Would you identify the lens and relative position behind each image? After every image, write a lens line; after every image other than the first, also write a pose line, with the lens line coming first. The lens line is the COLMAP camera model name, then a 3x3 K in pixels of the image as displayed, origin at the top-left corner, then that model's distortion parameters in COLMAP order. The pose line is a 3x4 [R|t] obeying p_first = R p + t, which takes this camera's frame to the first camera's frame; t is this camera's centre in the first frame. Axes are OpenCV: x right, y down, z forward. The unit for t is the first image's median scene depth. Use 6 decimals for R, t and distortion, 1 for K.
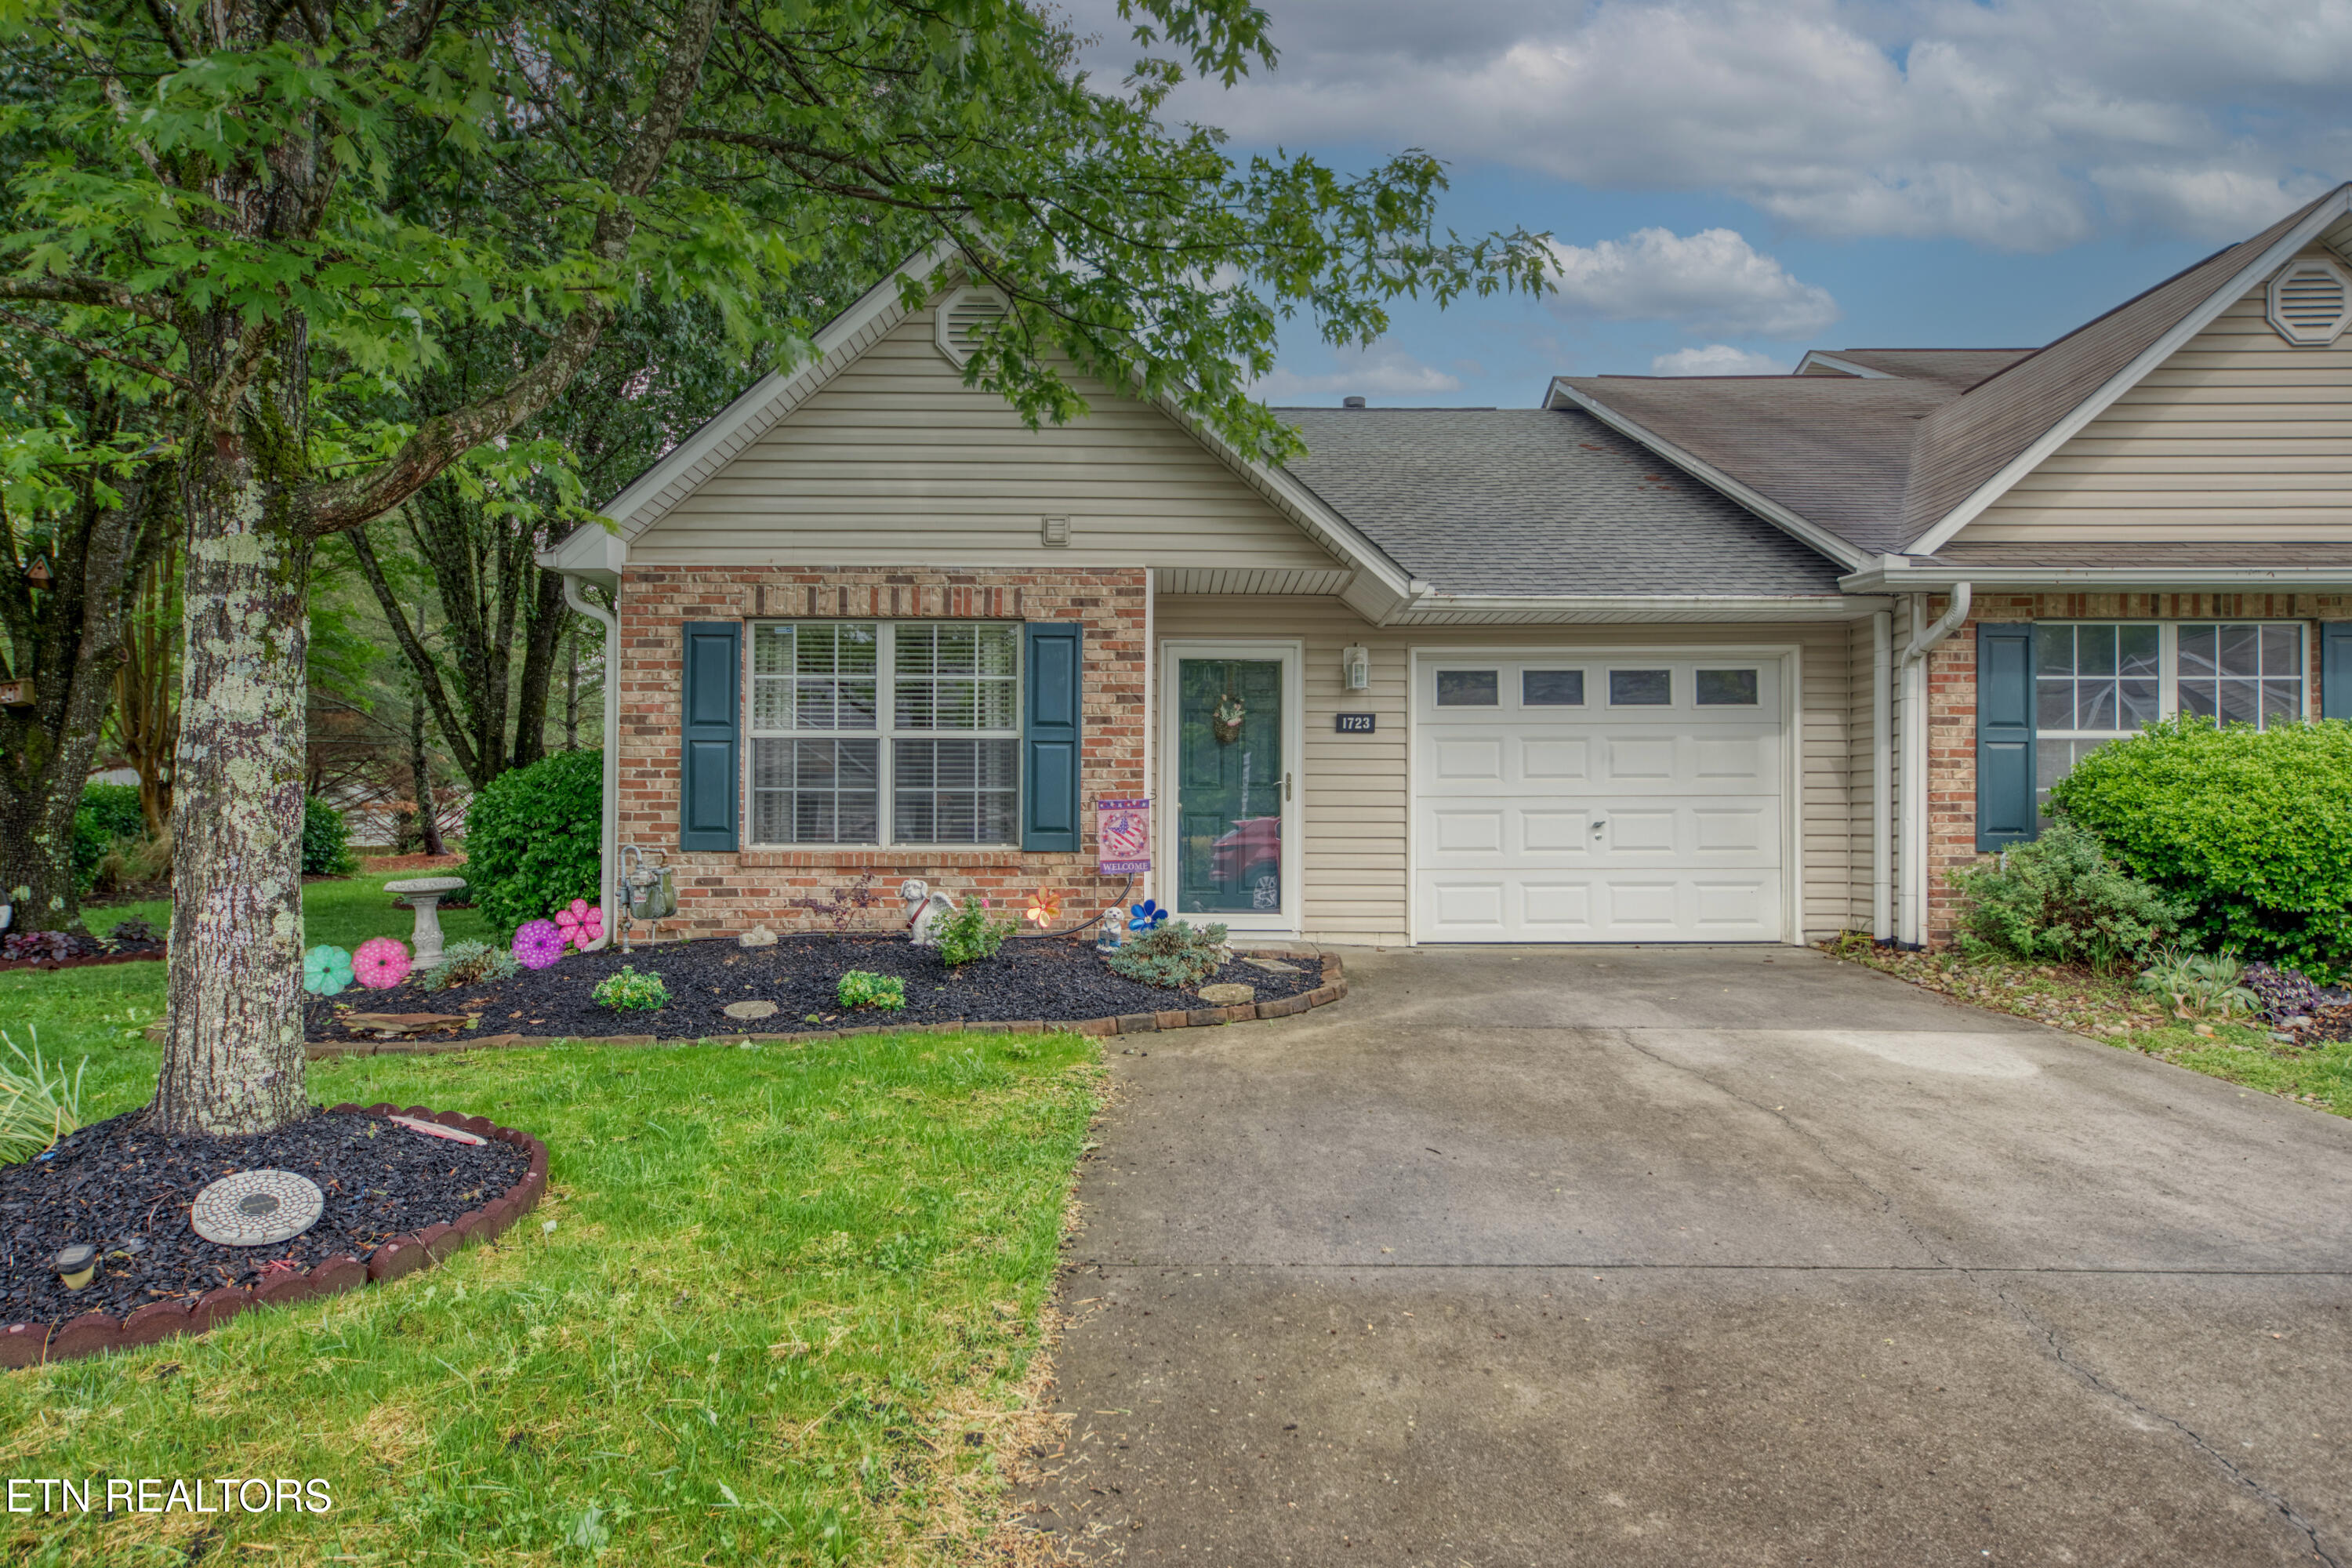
lens RADIAL K [[1393.8, 0, 1172.1], [0, 1393.8, 792.1], [0, 0, 1]] dist [0.007462, 0.002258]
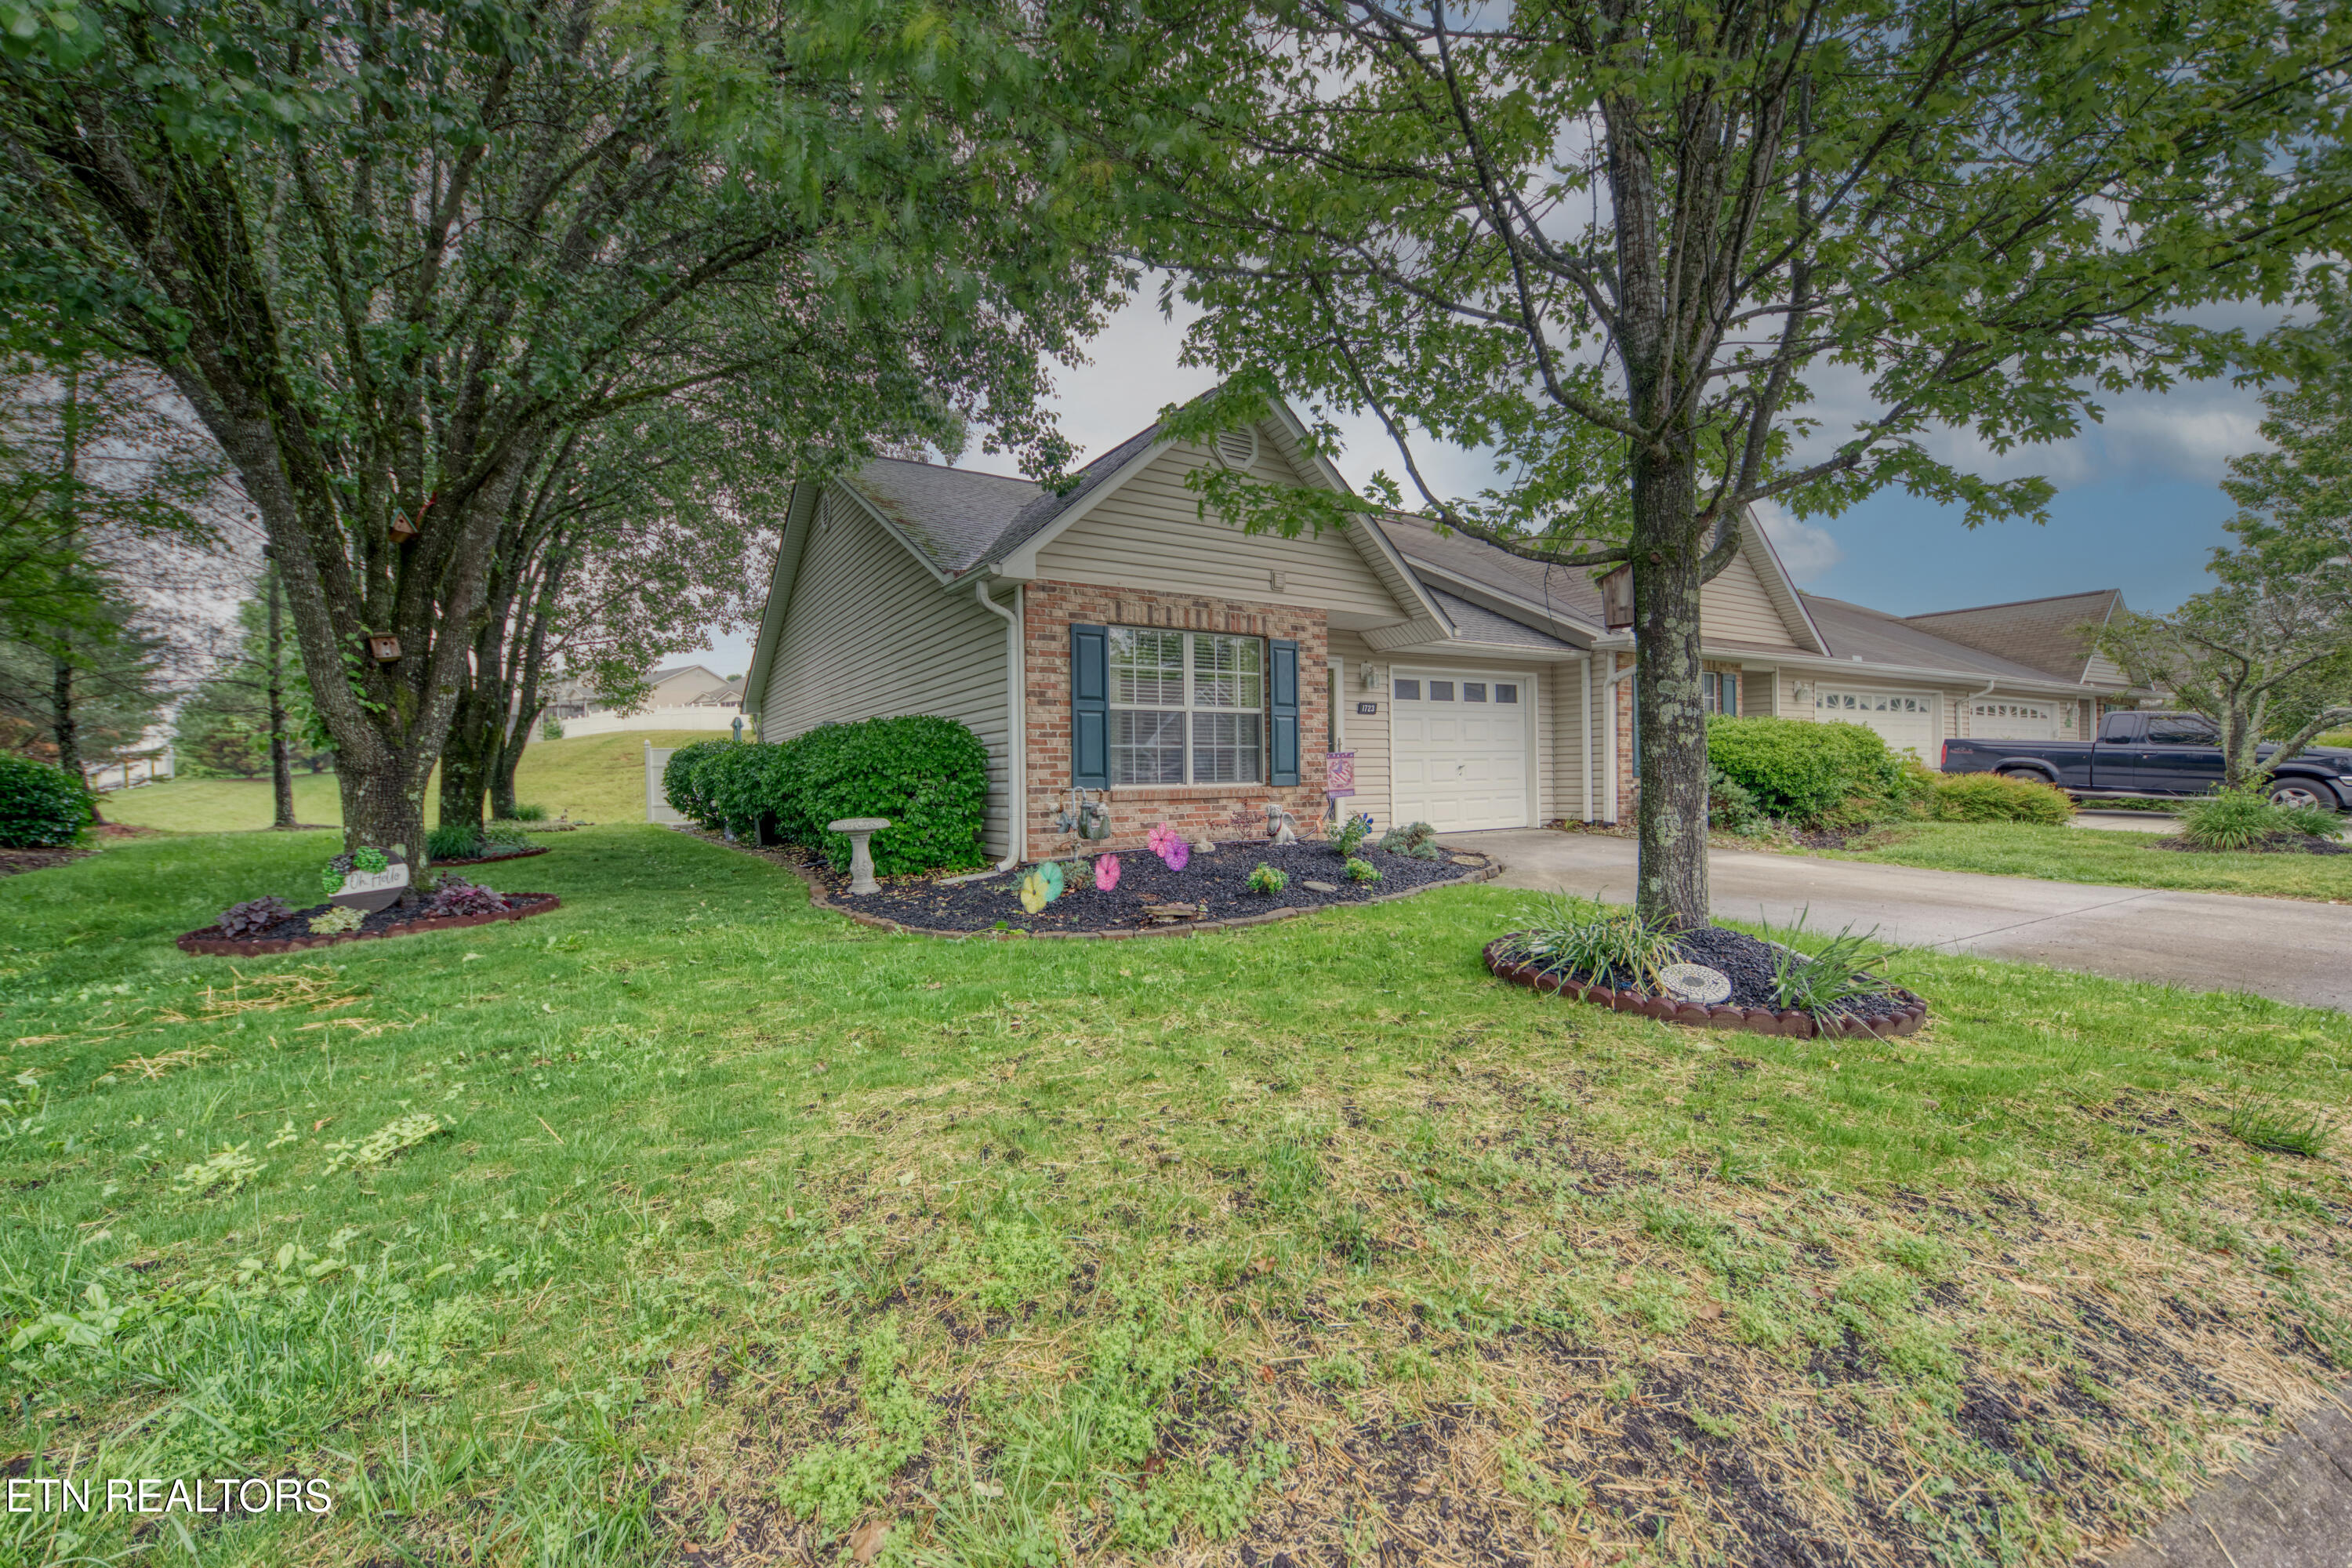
lens RADIAL K [[956.6, 0, 1176.7], [0, 956.6, 776.2], [0, 0, 1]] dist [0.002482, 0.000053]
pose [[0.848879, -0.015216, 0.528368, -0.761263], [0.006091, 0.999801, 0.019006, 0.010630], [-0.528552, -0.012915, 0.848803, 0.149040]]
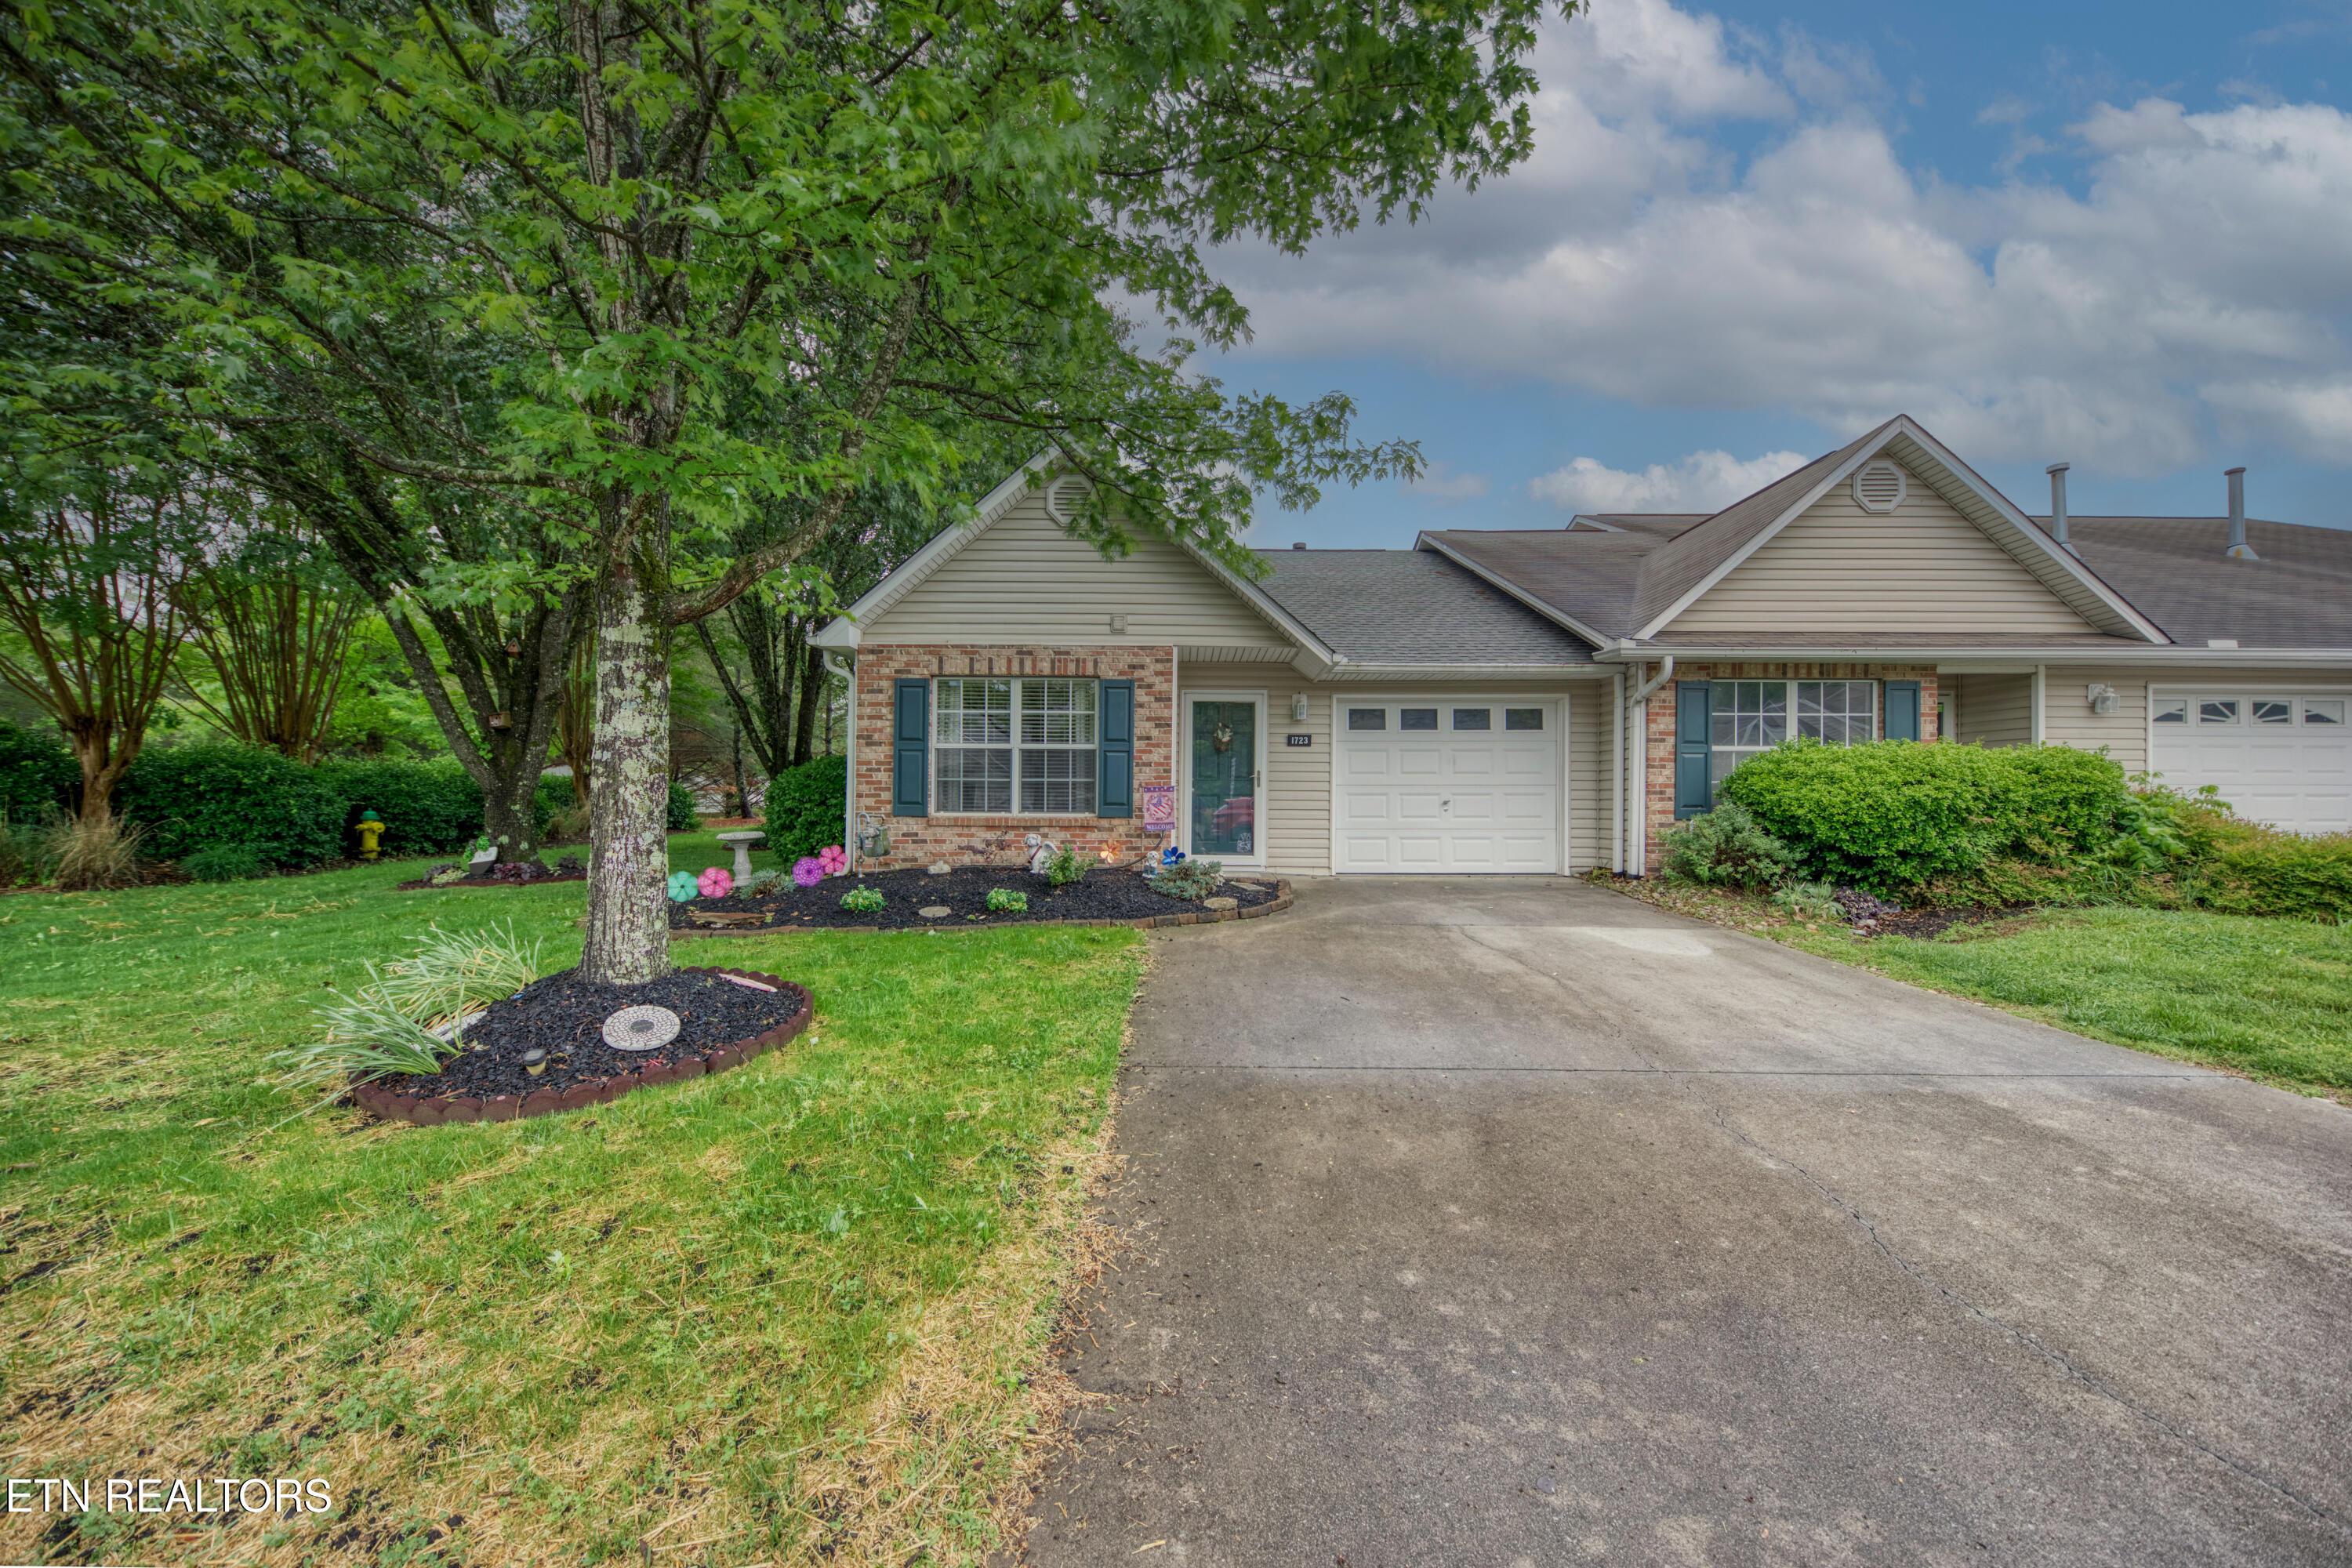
lens RADIAL K [[830.0, 0, 1186.0], [0, 830.0, 794.8], [0, 0, 1]] dist [0.008174, -0.000311]
pose [[0.999984, 0.003423, -0.004564, 0.001447], [-0.003349, 0.999863, 0.016210, -0.000227], [0.004619, -0.016194, 0.999858, 0.011801]]
